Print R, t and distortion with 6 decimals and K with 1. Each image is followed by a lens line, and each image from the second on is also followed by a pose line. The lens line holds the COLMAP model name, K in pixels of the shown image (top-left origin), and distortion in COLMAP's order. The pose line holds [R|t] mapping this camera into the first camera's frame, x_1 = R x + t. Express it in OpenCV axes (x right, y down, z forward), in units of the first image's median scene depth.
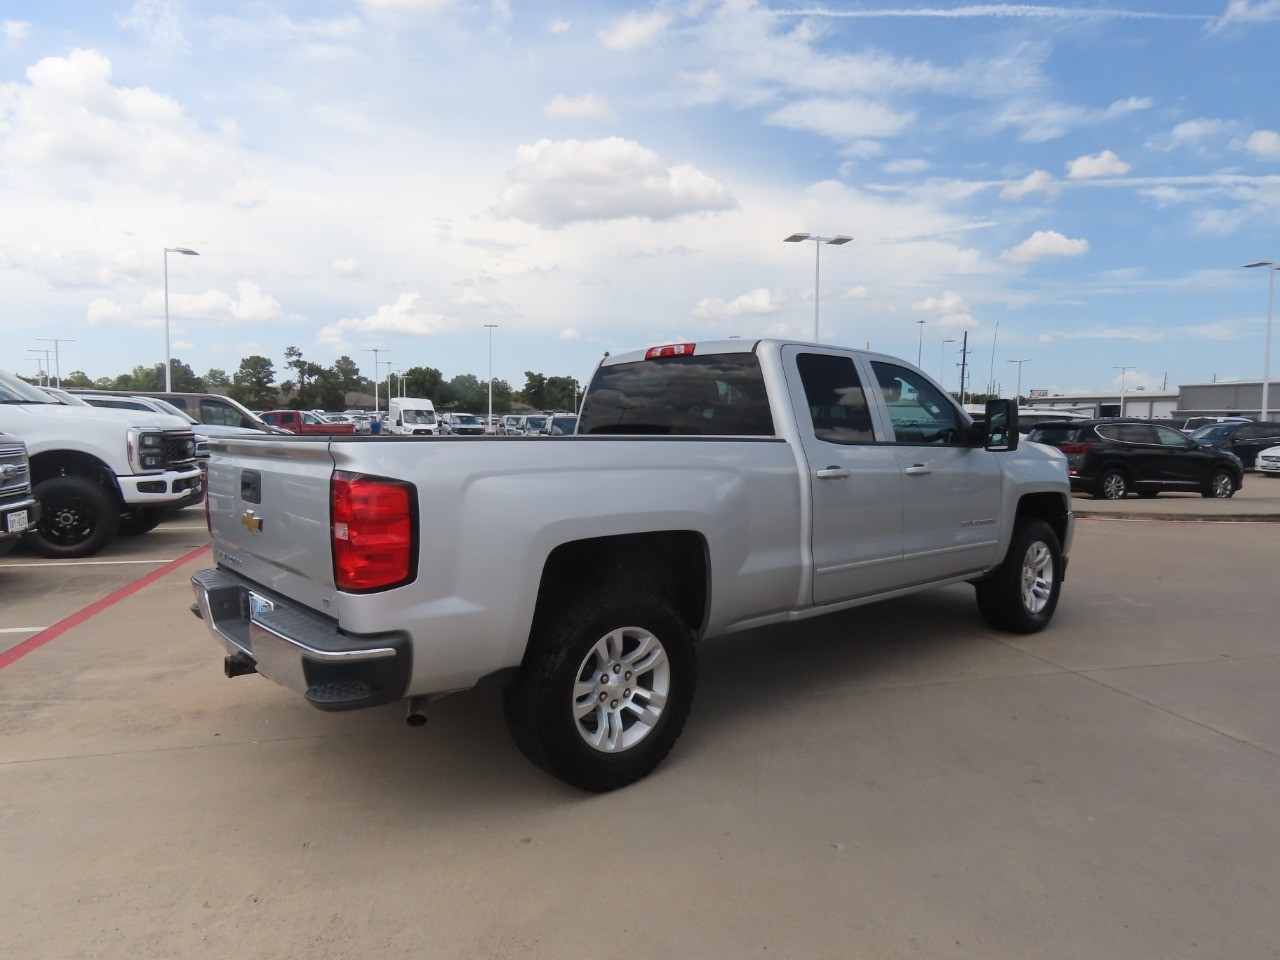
lens RADIAL K [[818.2, 0, 646.0], [0, 818.2, 481.6], [0, 0, 1]] dist [-0.004871, 0.000409]
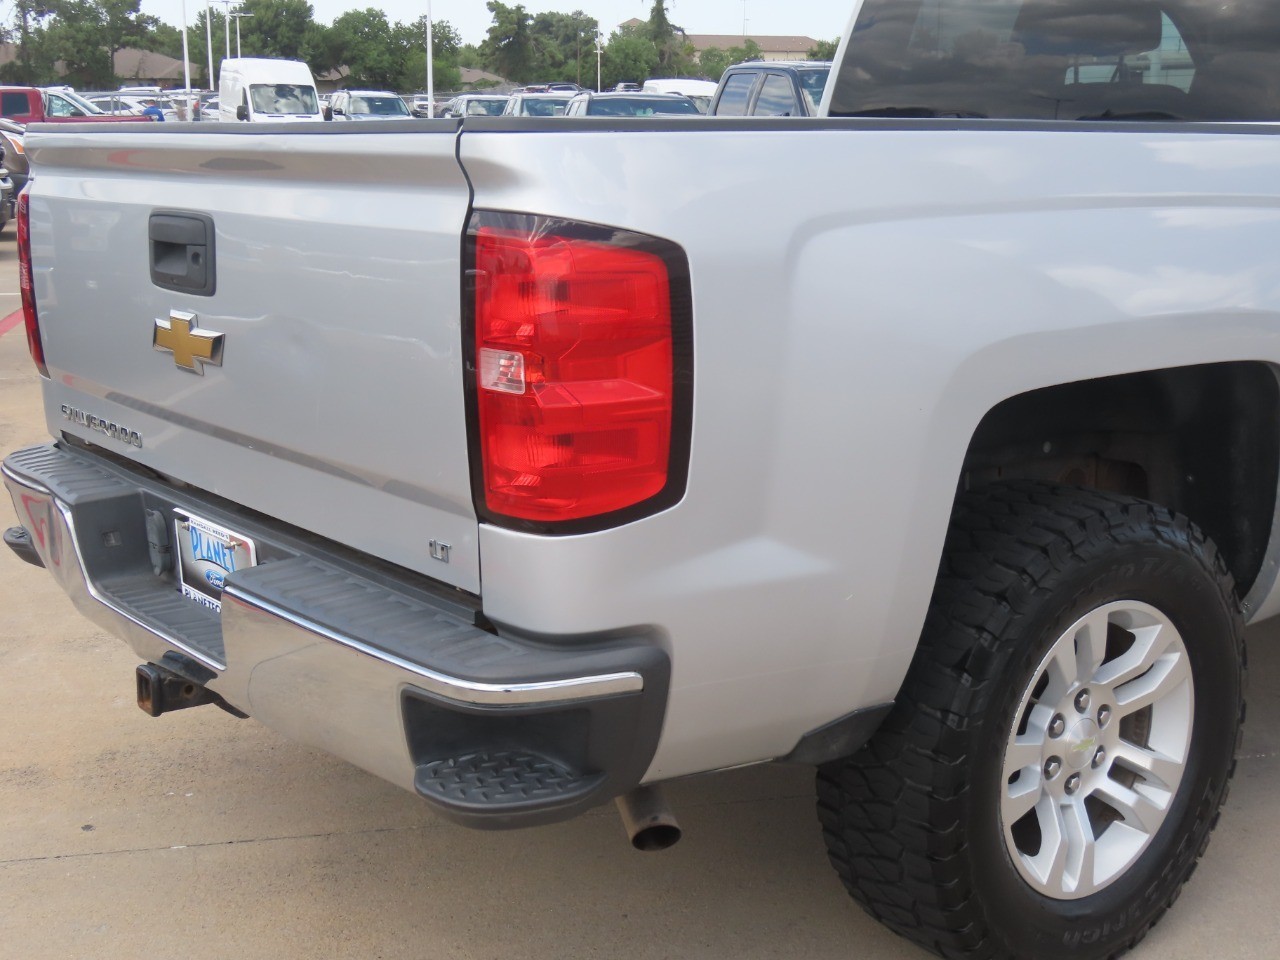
lens RADIAL K [[1660.3, 0, 640.0], [0, 1660.3, 480.0], [0, 0, 1]] dist [-0.008741, 0.030300]
pose [[0.999116, 0.003195, -0.041916, -0.205842], [0.002933, 0.989381, 0.145317, -0.000978], [0.041935, -0.145312, 0.988497, 0.174662]]
